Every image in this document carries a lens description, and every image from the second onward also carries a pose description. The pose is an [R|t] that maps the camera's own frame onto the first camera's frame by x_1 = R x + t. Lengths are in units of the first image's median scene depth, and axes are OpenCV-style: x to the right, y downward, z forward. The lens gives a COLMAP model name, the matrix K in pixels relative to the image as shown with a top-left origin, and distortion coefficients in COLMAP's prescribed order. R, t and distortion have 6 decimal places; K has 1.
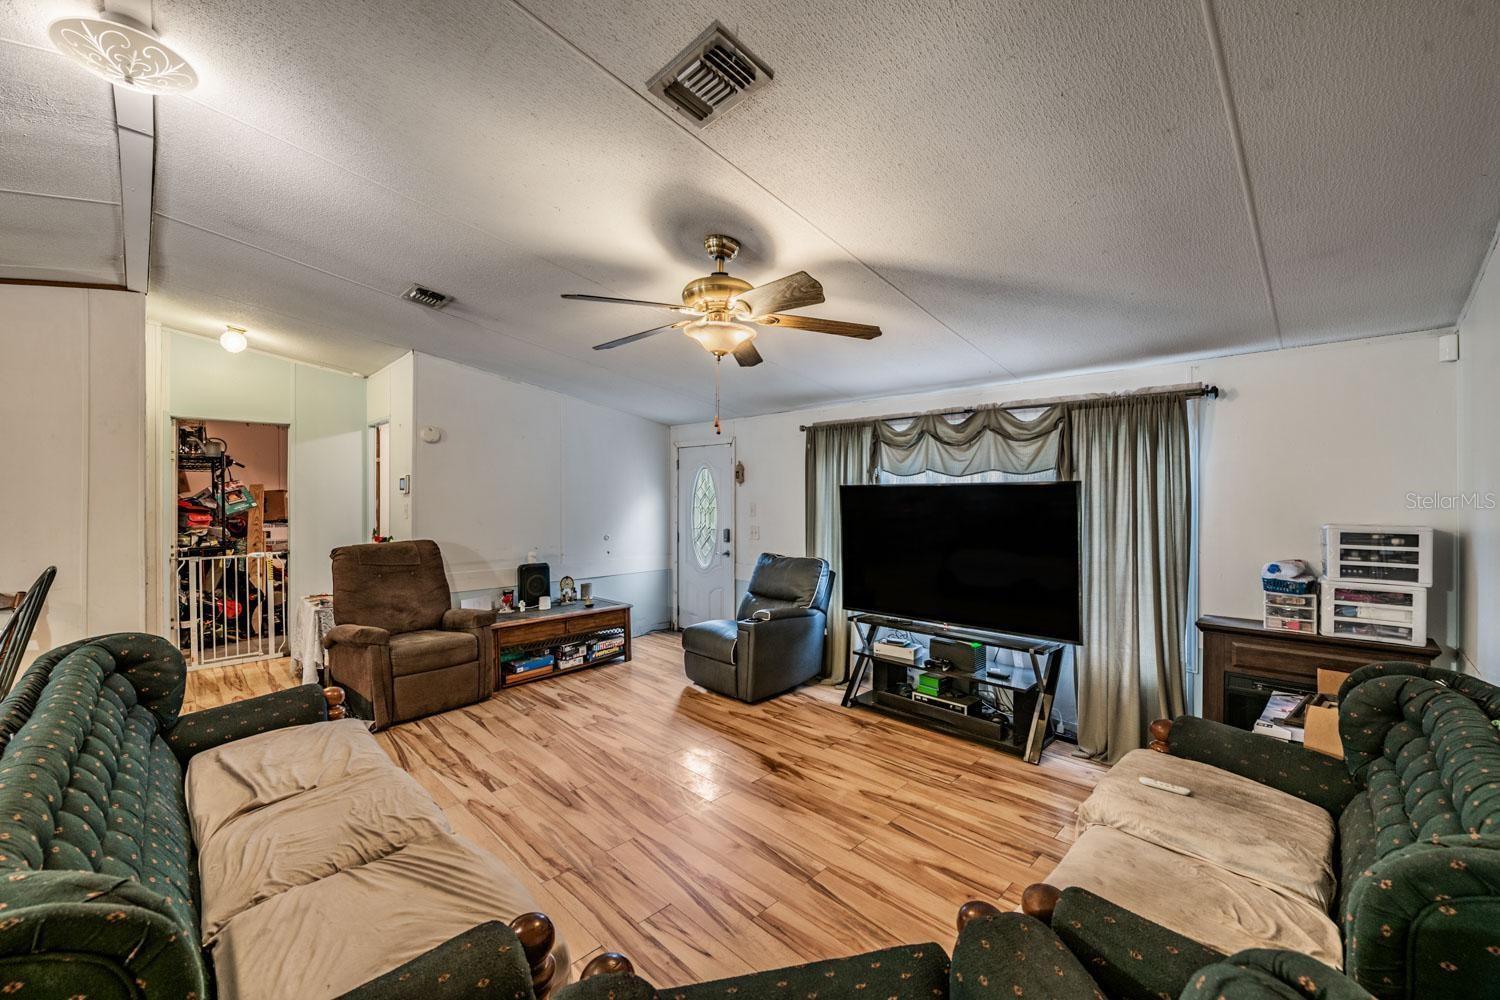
lens RADIAL K [[594.3, 0, 750.0], [0, 594.3, 500.0], [0, 0, 1]] dist [-0.009287, -0.000262]
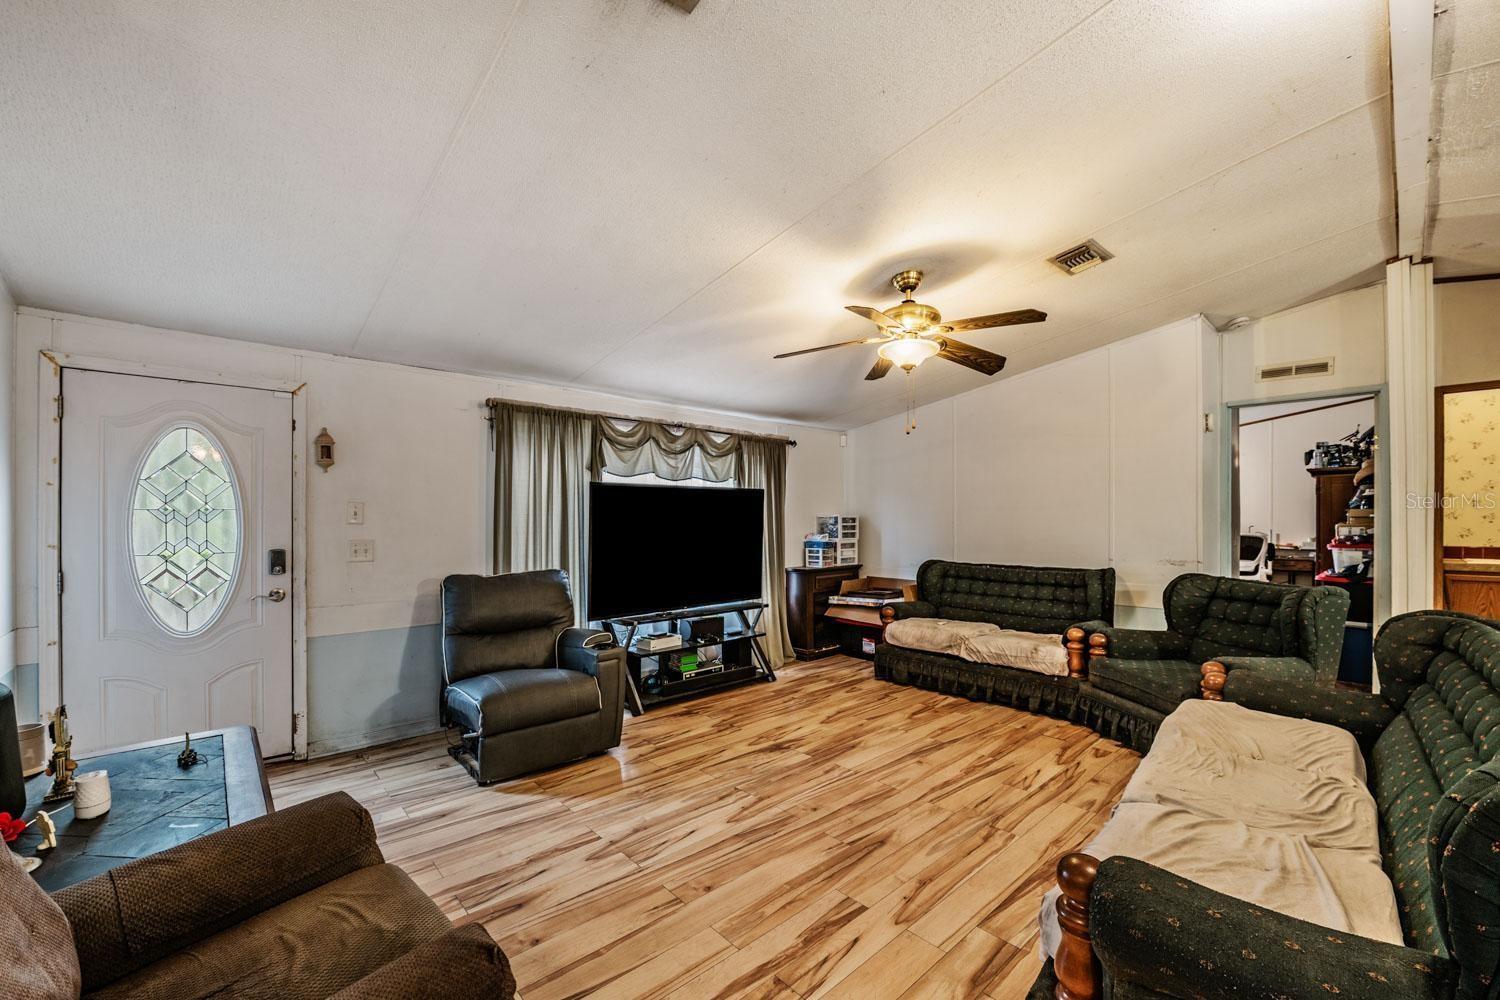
lens RADIAL K [[599.8, 0, 751.6], [0, 599.8, 520.0], [0, 0, 1]] dist [-0.011802, -0.000329]
pose [[0.048980, -0.001225, 0.998799, -0.841326], [0.009047, 0.999959, 0.000783, 0.039128], [-0.998759, 0.008998, 0.048989, 0.824551]]
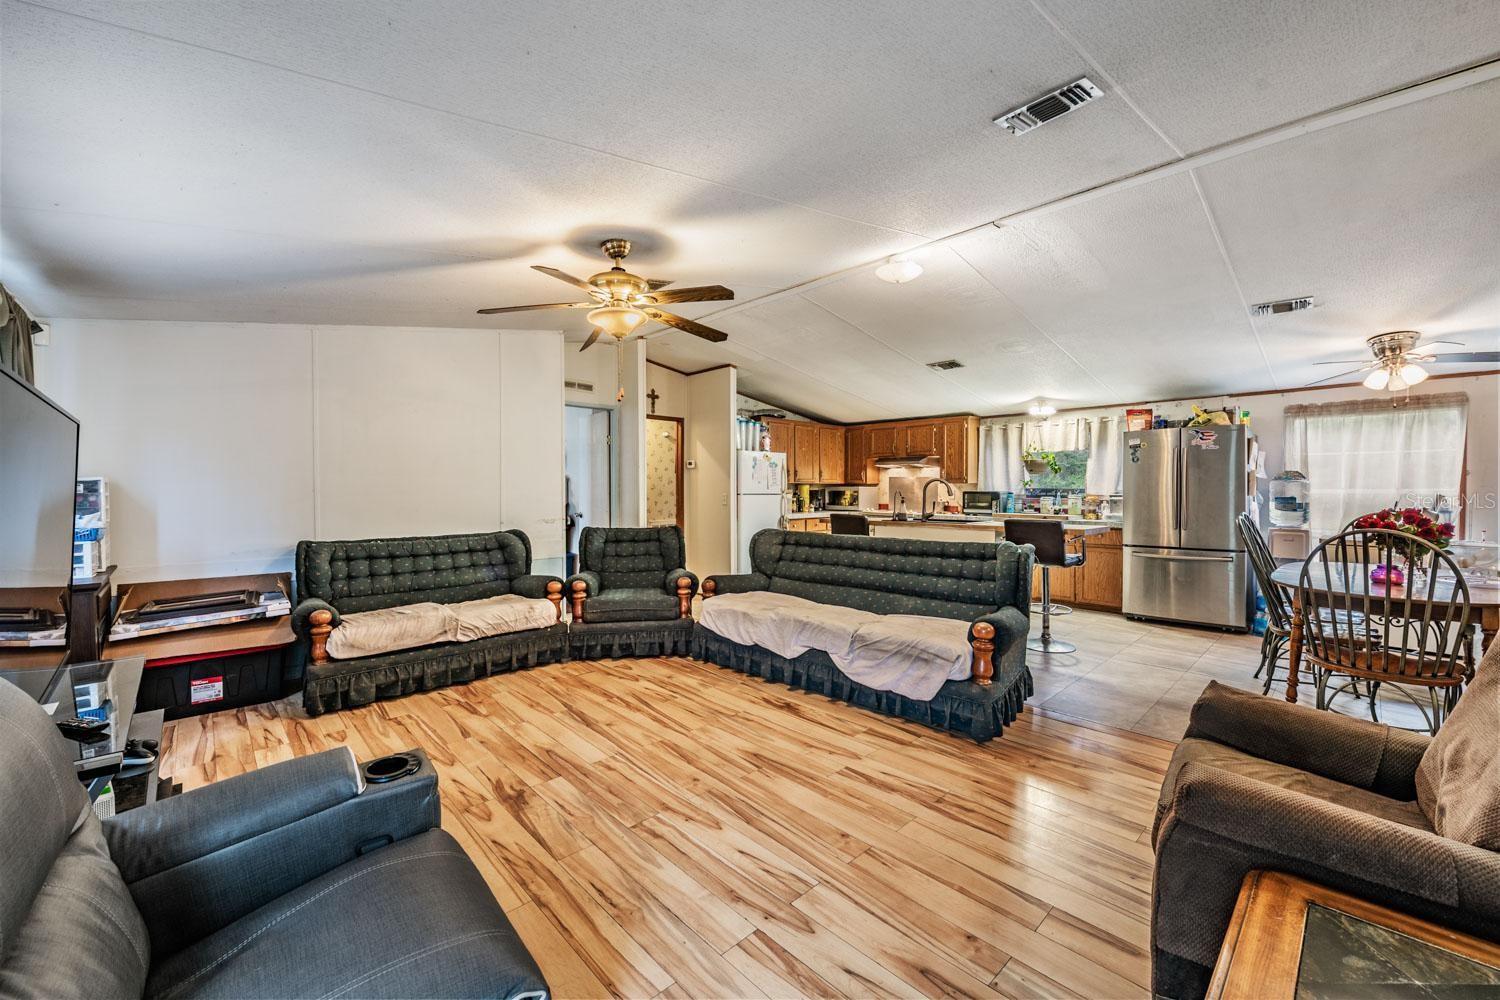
lens RADIAL K [[591.5, 0, 749.6], [0, 591.5, 495.1], [0, 0, 1]] dist [-0.010275, -0.000821]
pose [[-0.999518, -0.001471, 0.031026, -0.234791], [-0.000839, 0.999792, 0.020394, 0.036662], [-0.031049, 0.020358, -0.999311, 1.446711]]
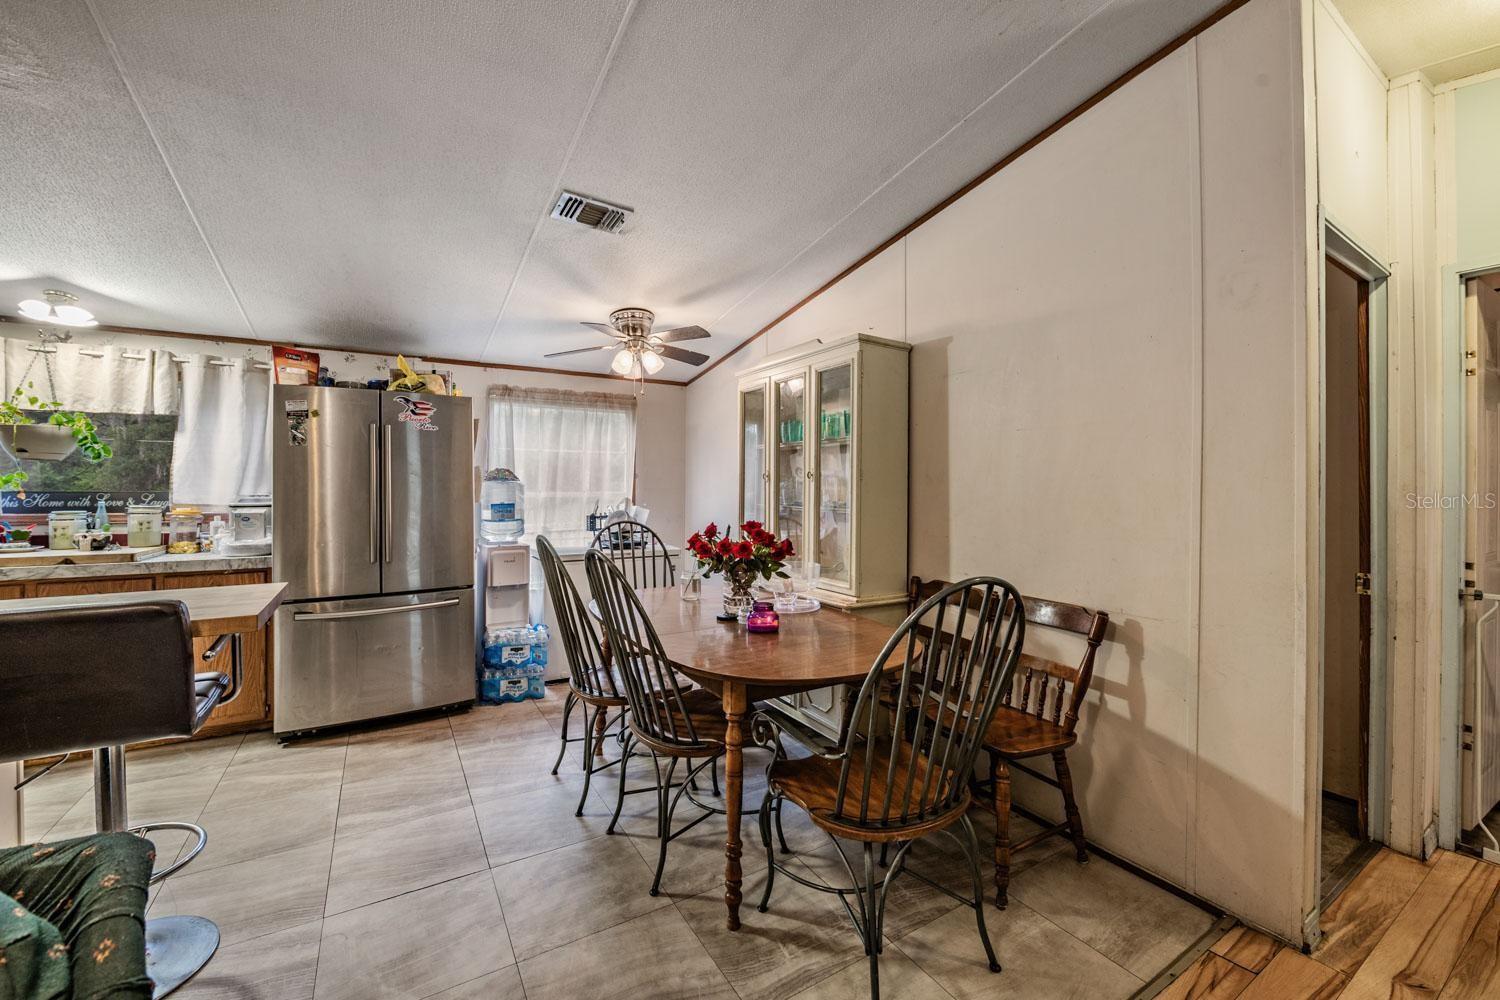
lens RADIAL K [[595.3, 0, 744.7], [0, 595.3, 484.6], [0, 0, 1]] dist [-0.013242, -0.000516]
pose [[-0.241388, -0.006759, -0.970405, -0.530185], [-0.012028, 0.999920, -0.003972, 0.033799], [0.970354, 0.010713, -0.241450, 0.716897]]
